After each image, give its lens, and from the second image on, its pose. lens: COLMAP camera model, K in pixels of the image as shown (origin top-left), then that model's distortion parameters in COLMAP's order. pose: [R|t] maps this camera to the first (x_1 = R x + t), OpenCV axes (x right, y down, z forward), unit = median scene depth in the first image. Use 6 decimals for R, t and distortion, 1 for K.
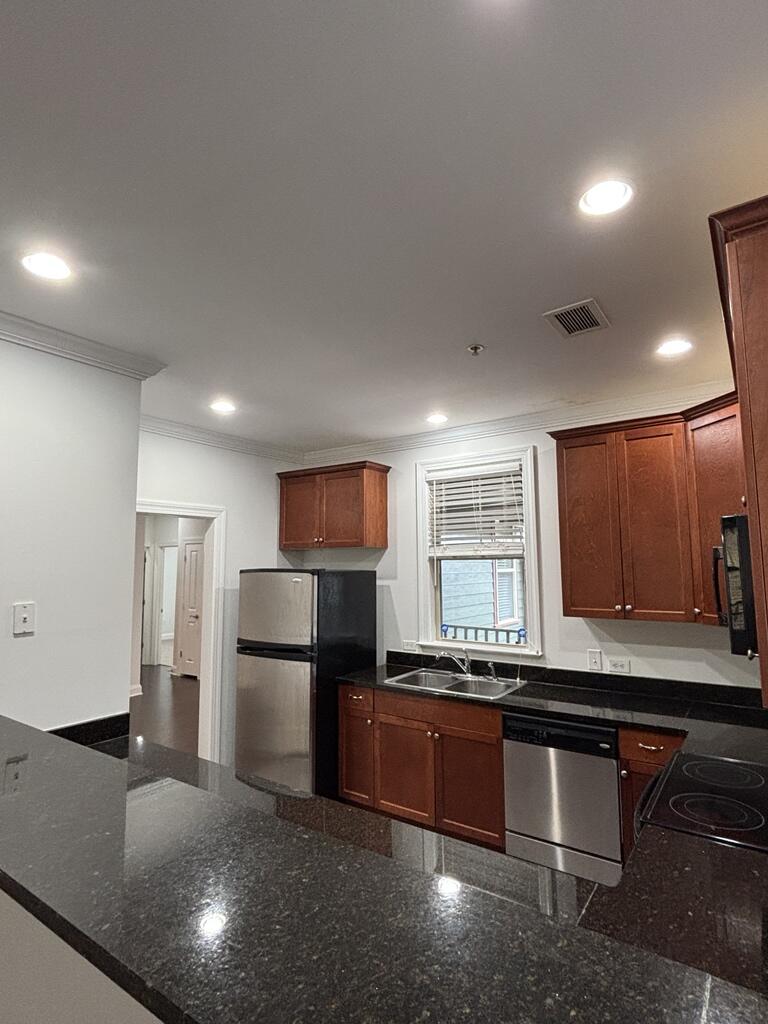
lens RADIAL K [[532.1, 0, 381.1], [0, 532.1, 504.4], [0, 0, 1]] dist [0.000703, -0.000489]
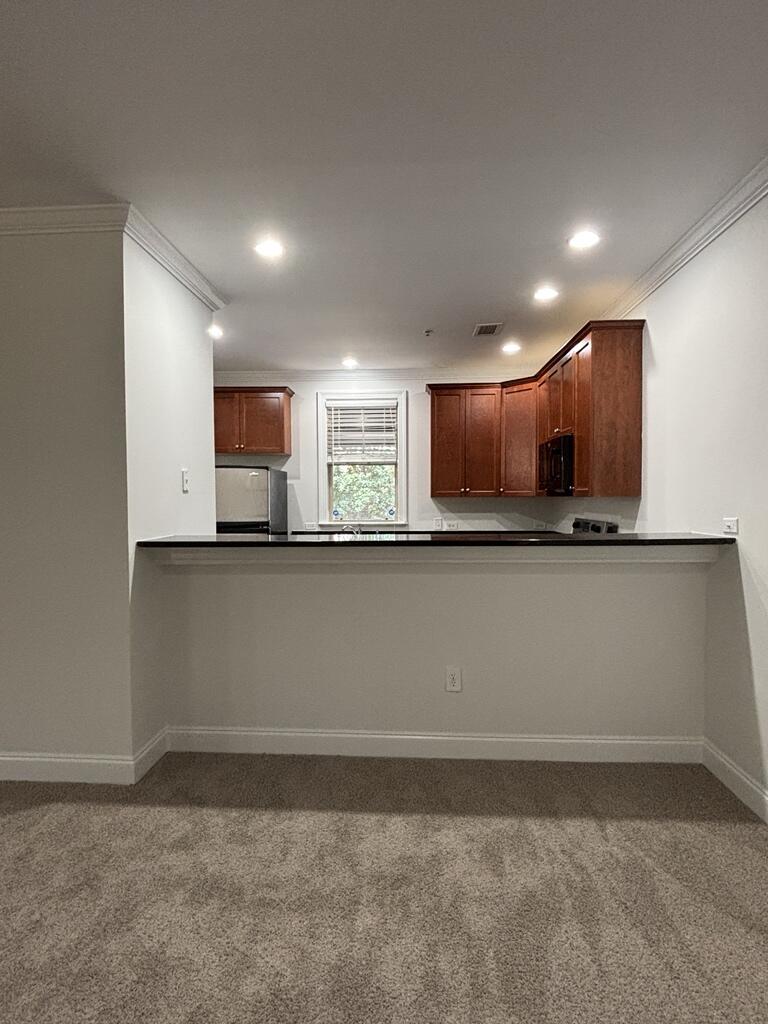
lens RADIAL K [[532.1, 0, 388.7], [0, 532.1, 512.5], [0, 0, 1]] dist [0.000703, -0.000489]
pose [[0.839512, -0.011848, 0.543212, -0.587389], [-0.064043, 0.990635, 0.120583, 0.055327], [-0.539554, -0.136020, 0.830891, -0.288083]]
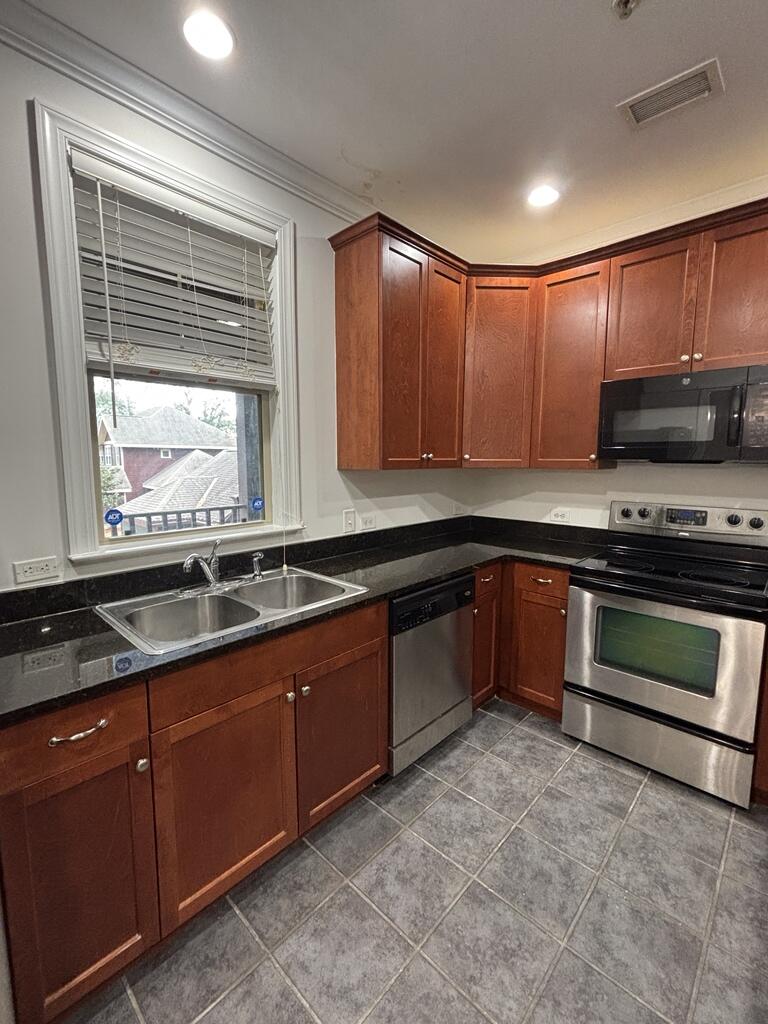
lens RADIAL K [[445.1, 0, 386.6], [0, 445.1, 511.7], [0, 0, 1]] dist [-0.005110, -0.000752]
pose [[0.131519, -0.107241, 0.985496, -0.276804], [-0.114597, 0.985822, 0.122570, 0.162581], [-0.984668, -0.129055, 0.117365, 0.770564]]
